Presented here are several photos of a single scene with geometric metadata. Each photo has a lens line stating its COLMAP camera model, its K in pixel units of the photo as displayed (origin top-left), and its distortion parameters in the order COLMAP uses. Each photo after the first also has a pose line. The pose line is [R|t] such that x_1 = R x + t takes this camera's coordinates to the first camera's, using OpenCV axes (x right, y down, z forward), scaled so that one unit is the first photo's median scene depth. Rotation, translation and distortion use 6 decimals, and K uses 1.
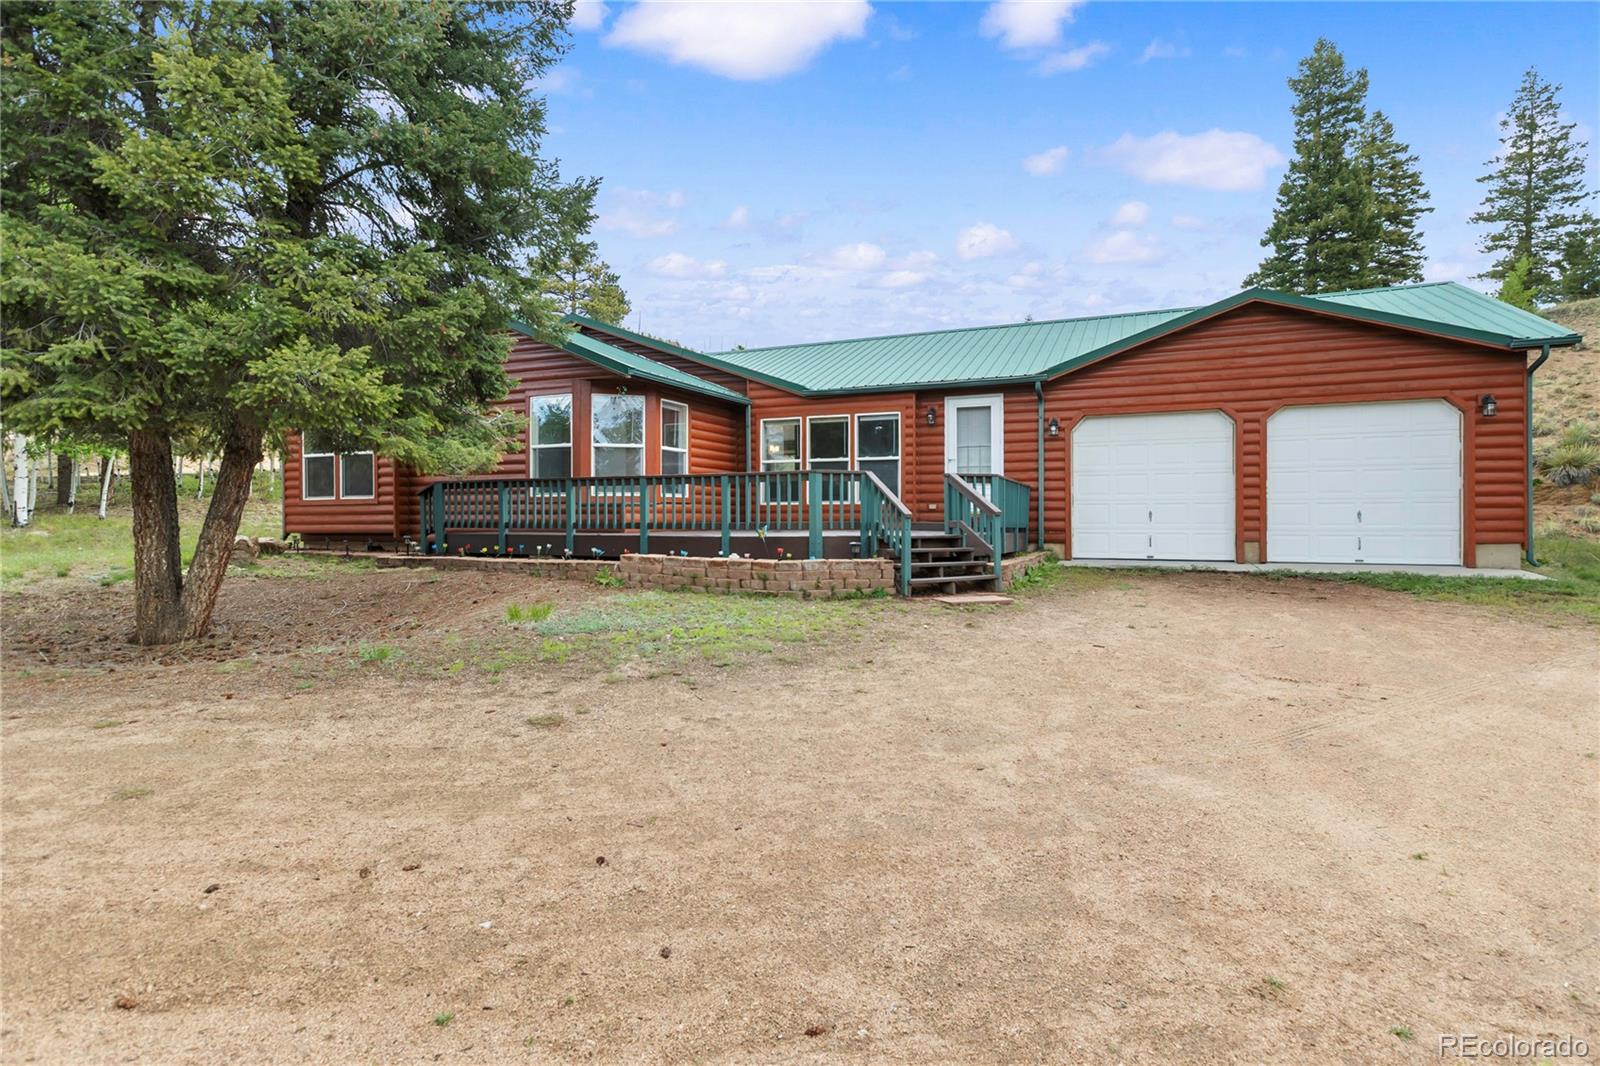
lens RADIAL K [[807.4, 0, 801.8], [0, 807.4, 521.4], [0, 0, 1]] dist [0.003096, -0.000539]
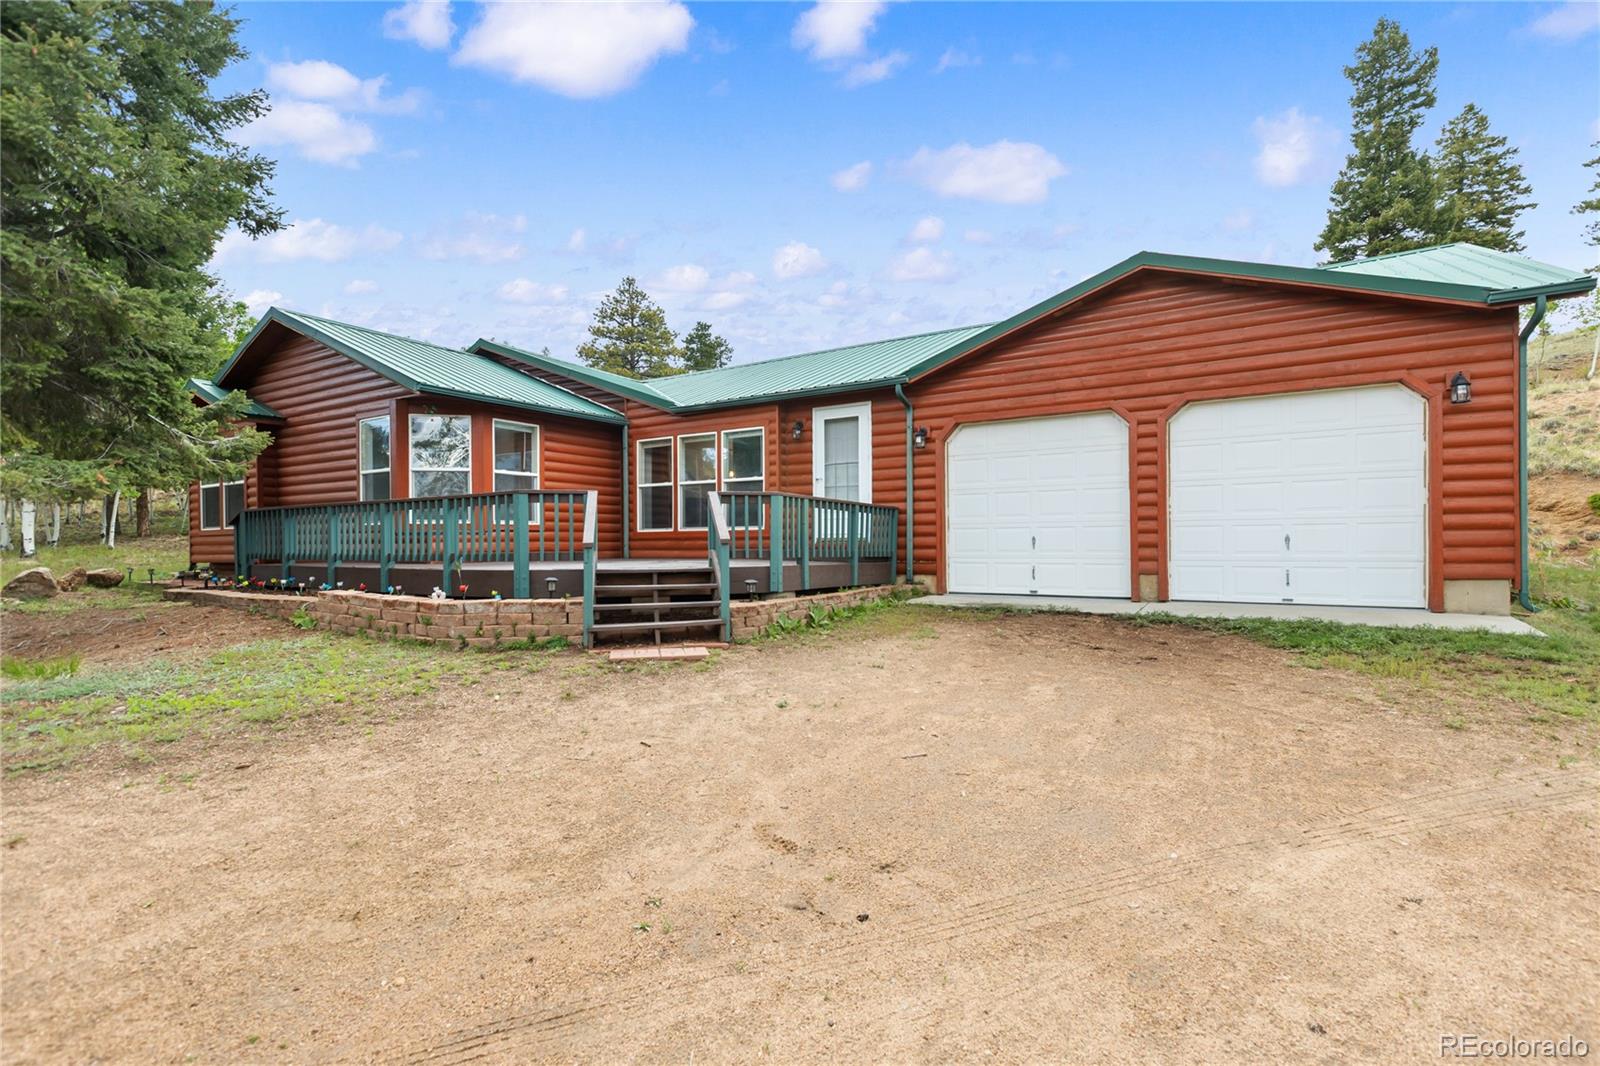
lens RADIAL K [[729.4, 0, 803.8], [0, 729.4, 550.1], [0, 0, 1]] dist [-0.000798, 0.000867]
pose [[0.989346, -0.002897, -0.145554, 0.298227], [0.003638, 0.999982, 0.004823, -0.003238], [0.145538, -0.005301, 0.989338, 0.221308]]
